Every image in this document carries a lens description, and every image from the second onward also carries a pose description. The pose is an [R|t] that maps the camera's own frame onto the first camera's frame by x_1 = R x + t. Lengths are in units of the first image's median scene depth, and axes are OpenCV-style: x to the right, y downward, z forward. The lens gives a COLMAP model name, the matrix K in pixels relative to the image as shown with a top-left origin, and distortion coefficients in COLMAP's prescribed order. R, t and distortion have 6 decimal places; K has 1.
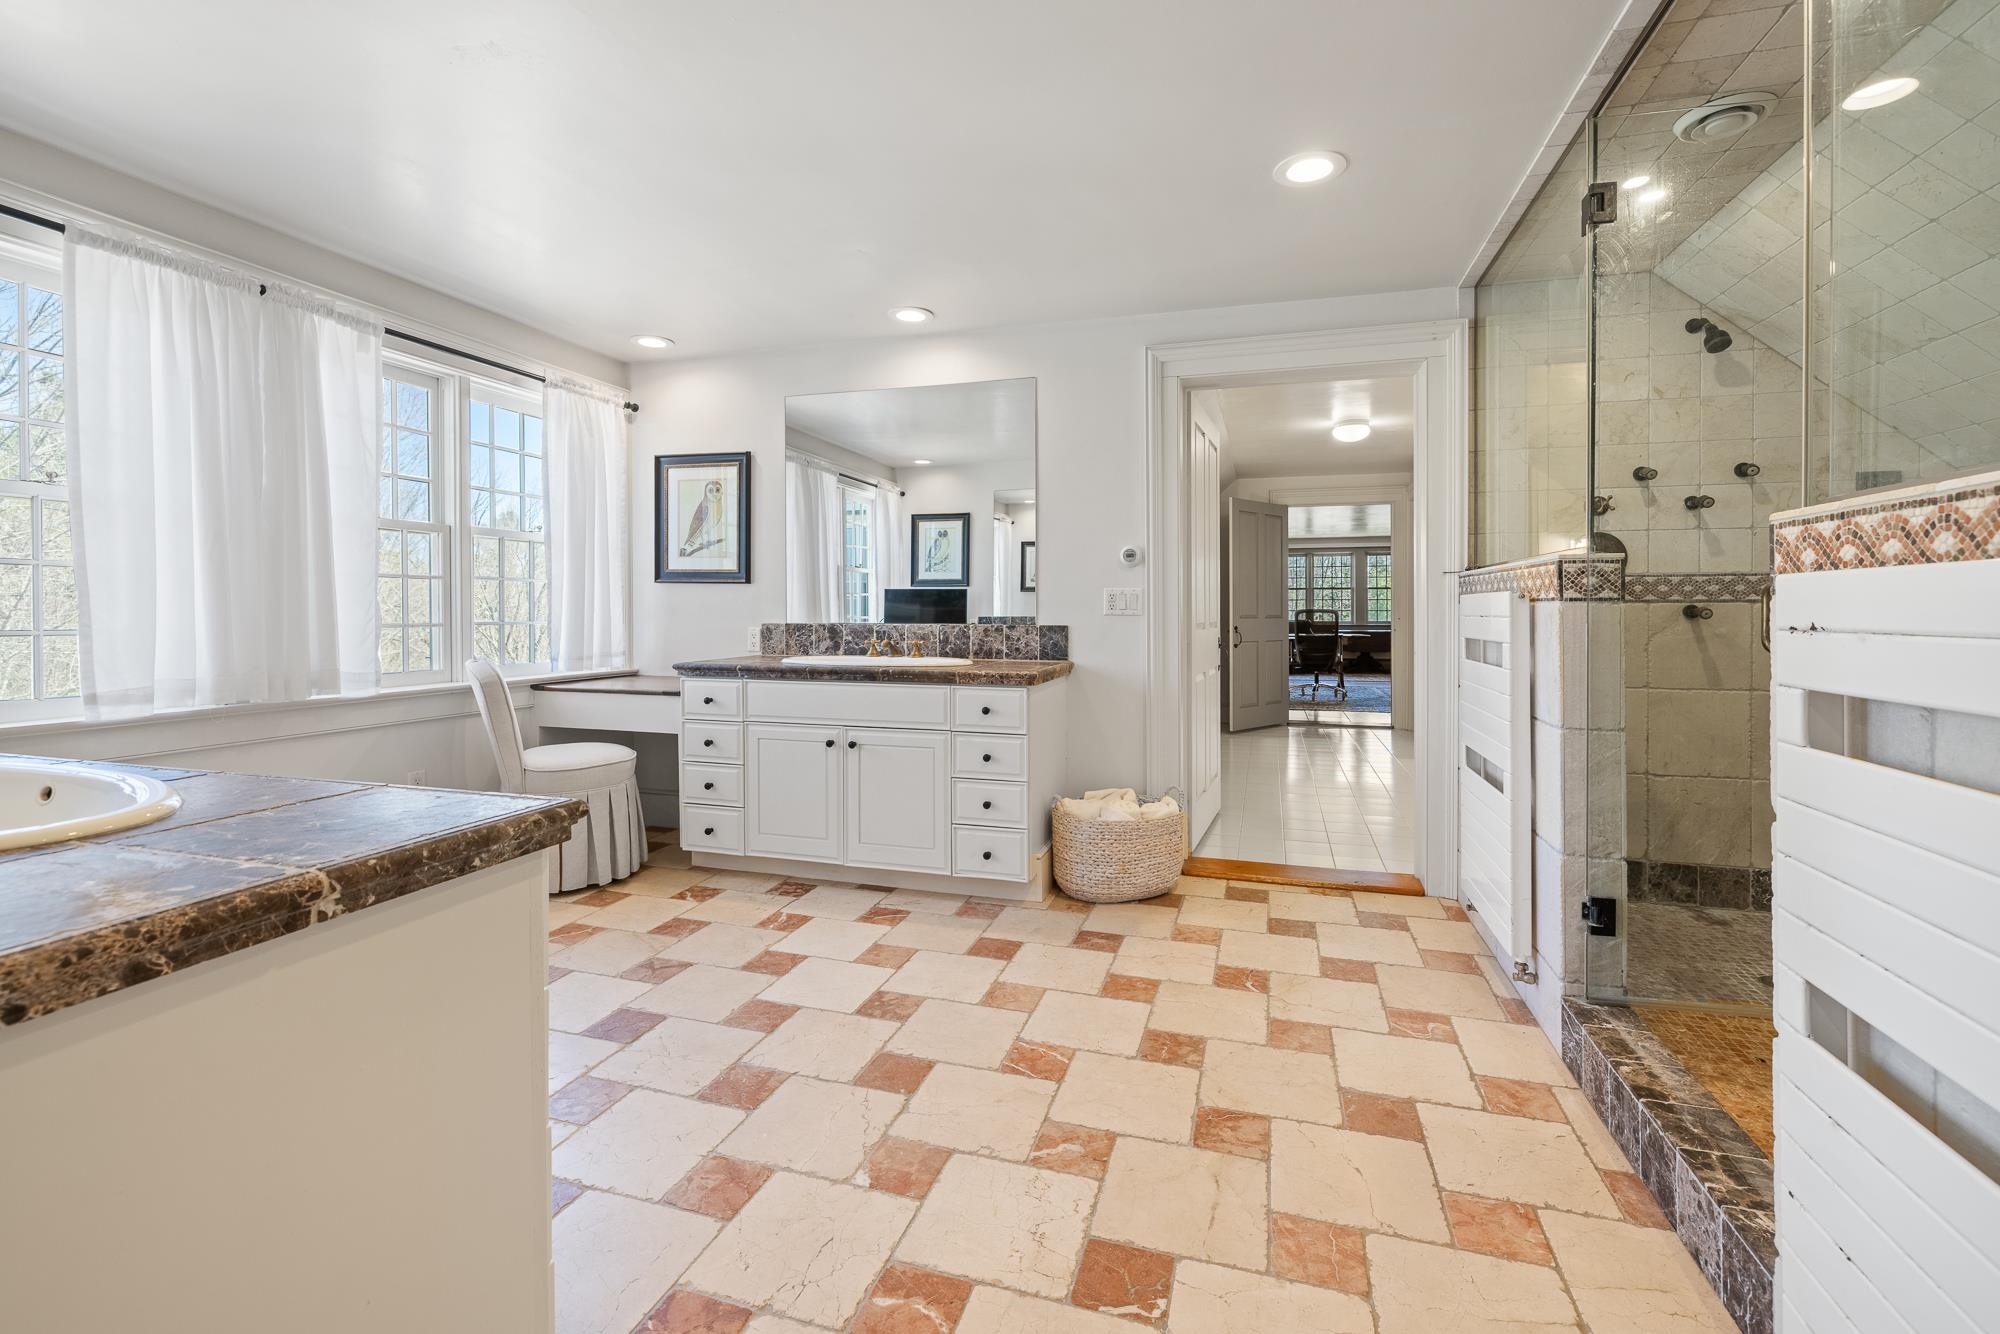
lens RADIAL K [[865.4, 0, 1002.9], [0, 865.4, 610.1], [0, 0, 1]] dist [0.000606, -0.000065]
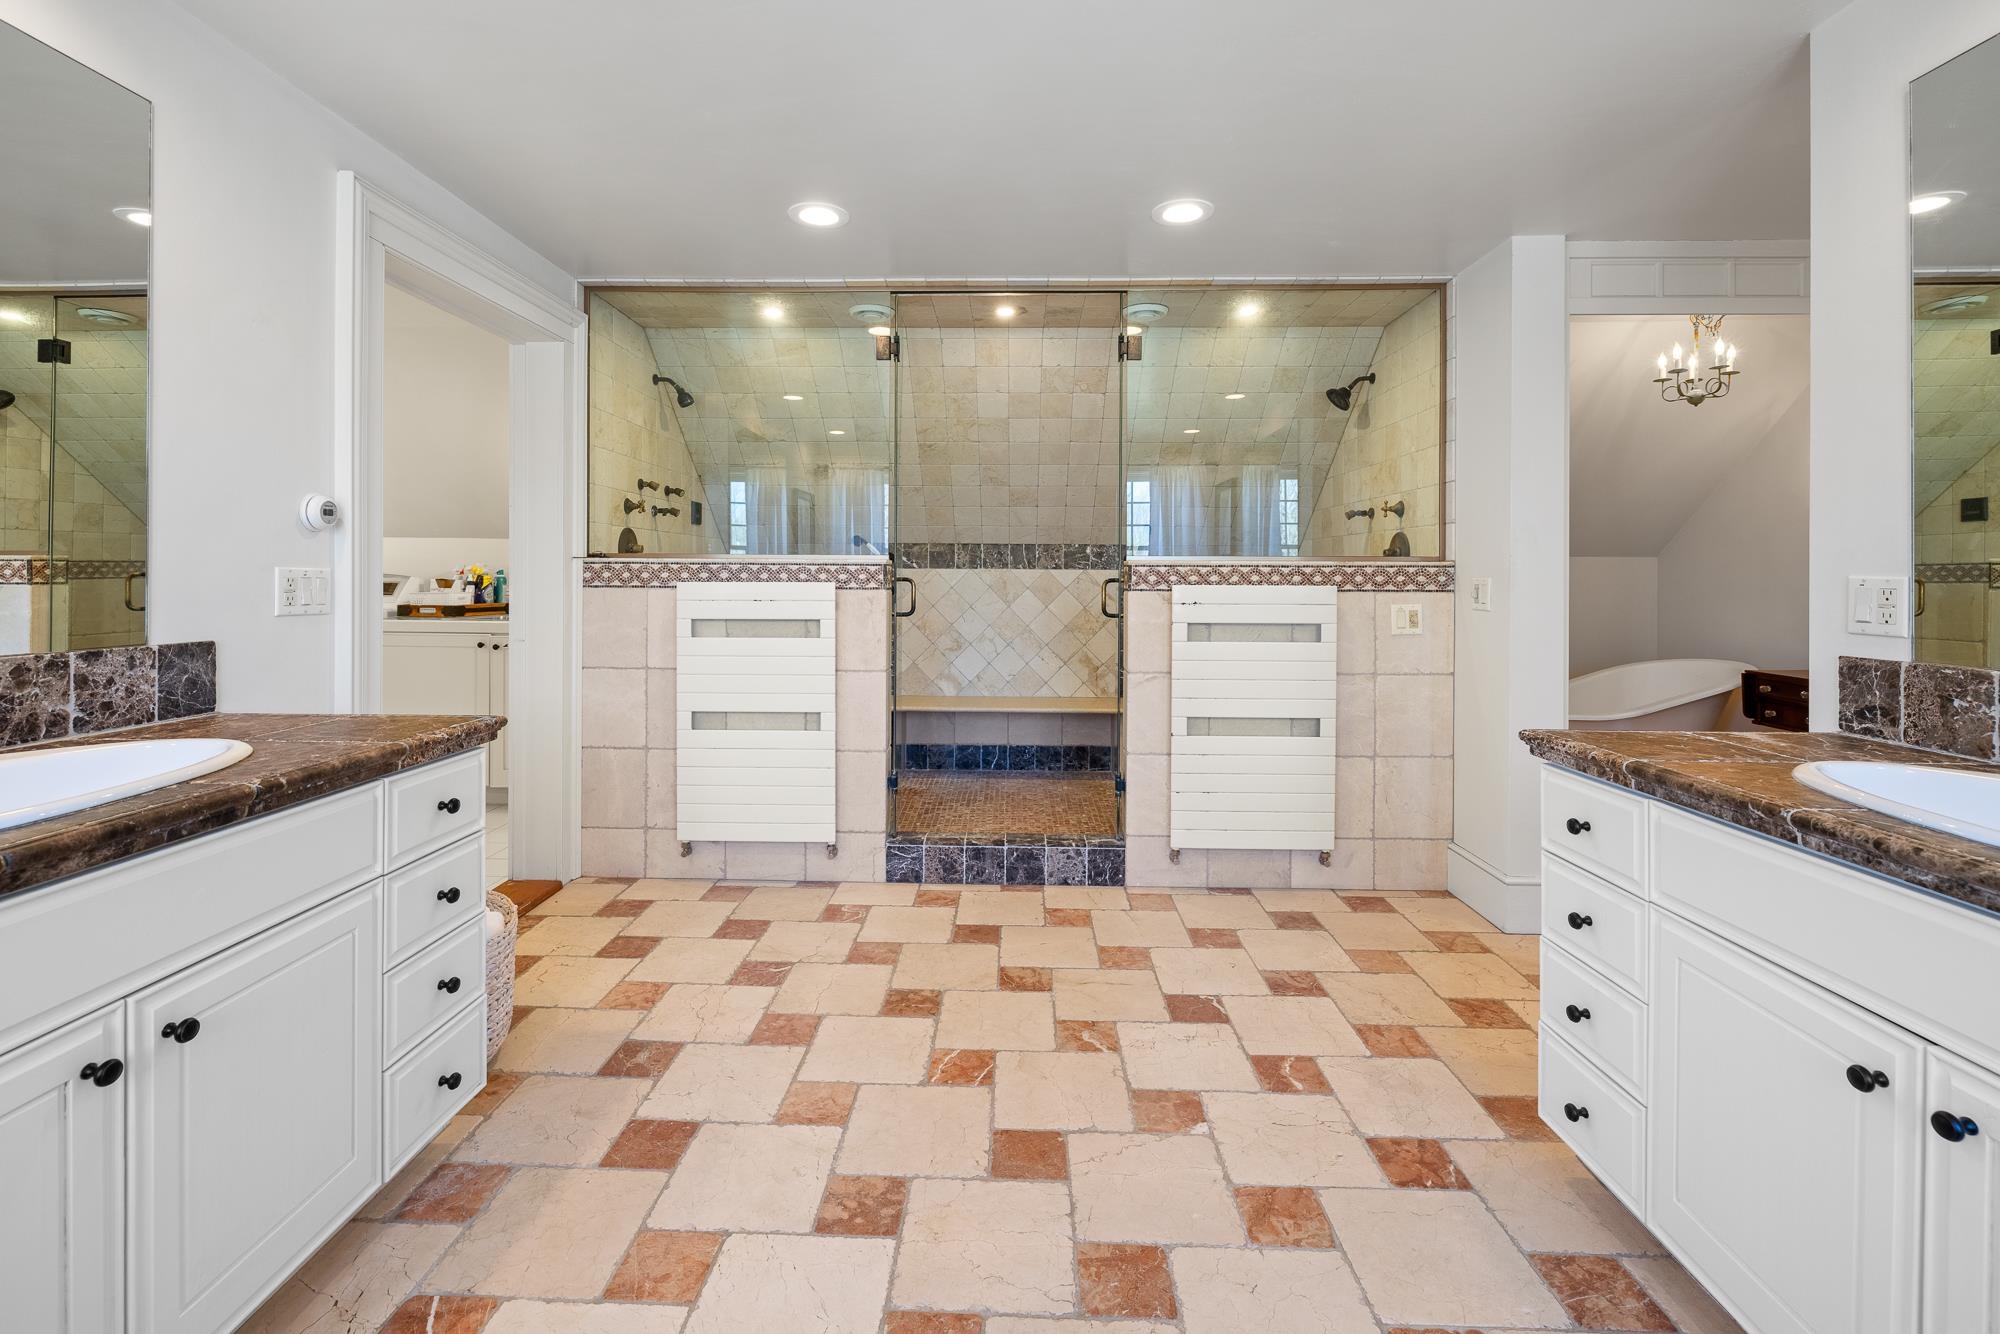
lens RADIAL K [[854.8, 0, 1001.3], [0, 854.8, 582.8], [0, 0, 1]] dist [-0.000297, -0.000141]
pose [[-0.270603, -0.005852, 0.962673, -0.515735], [-0.003511, 0.999981, 0.005092, -0.019400], [-0.962685, -0.002002, -0.270618, 0.698329]]
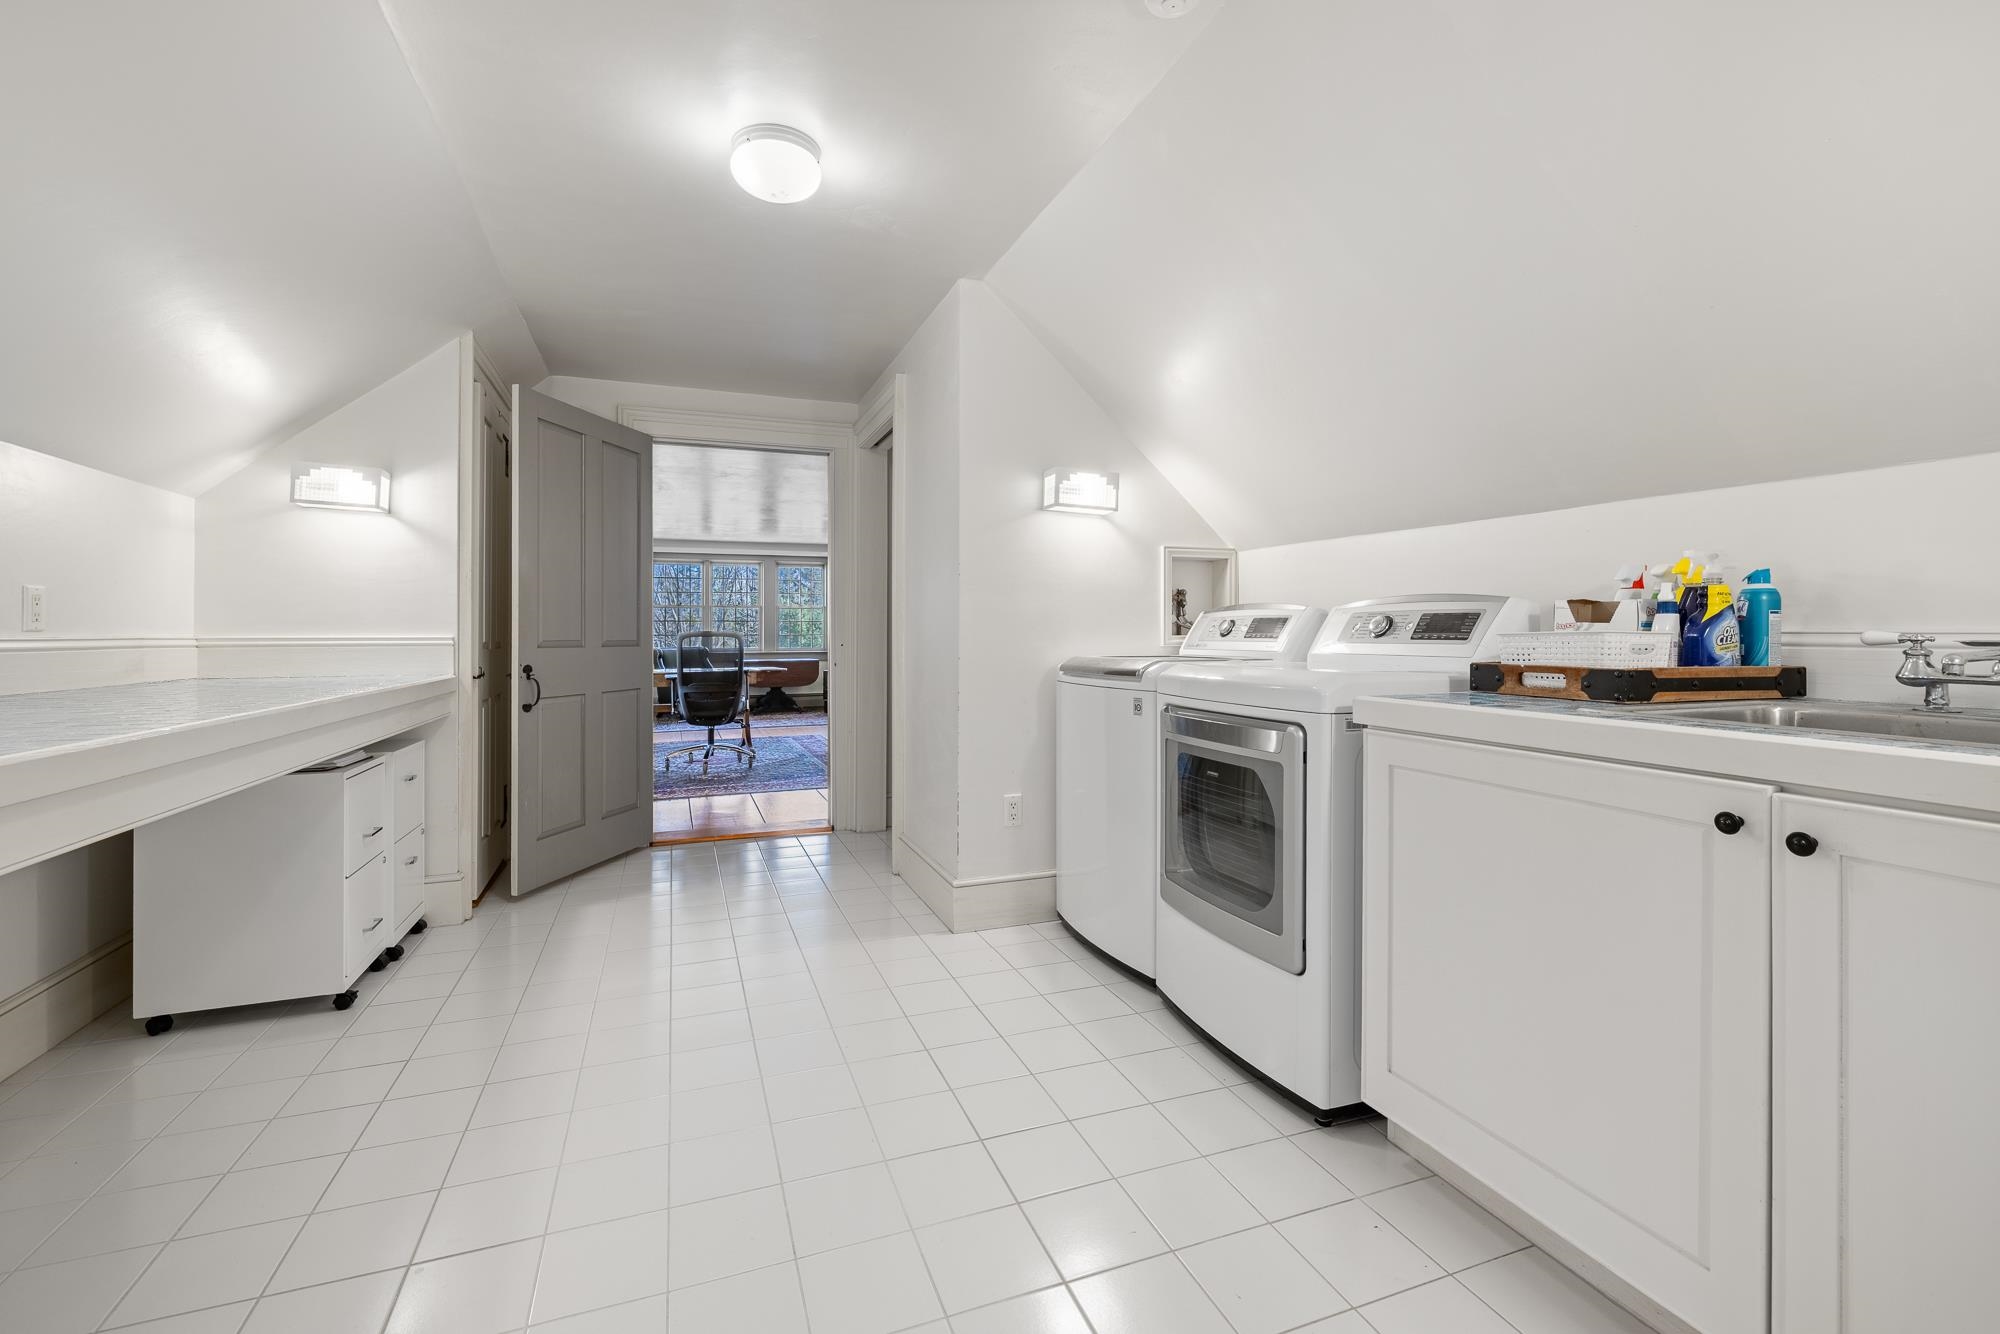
lens RADIAL K [[852.9, 0, 991.1], [0, 852.9, 634.7], [0, 0, 1]] dist [0.000448, 0.000039]
pose [[0.795427, 0.002407, 0.606045, 0.381873], [-0.001640, 0.999997, -0.001820, 0.006520], [-0.606047, 0.000454, 0.795429, 0.977265]]
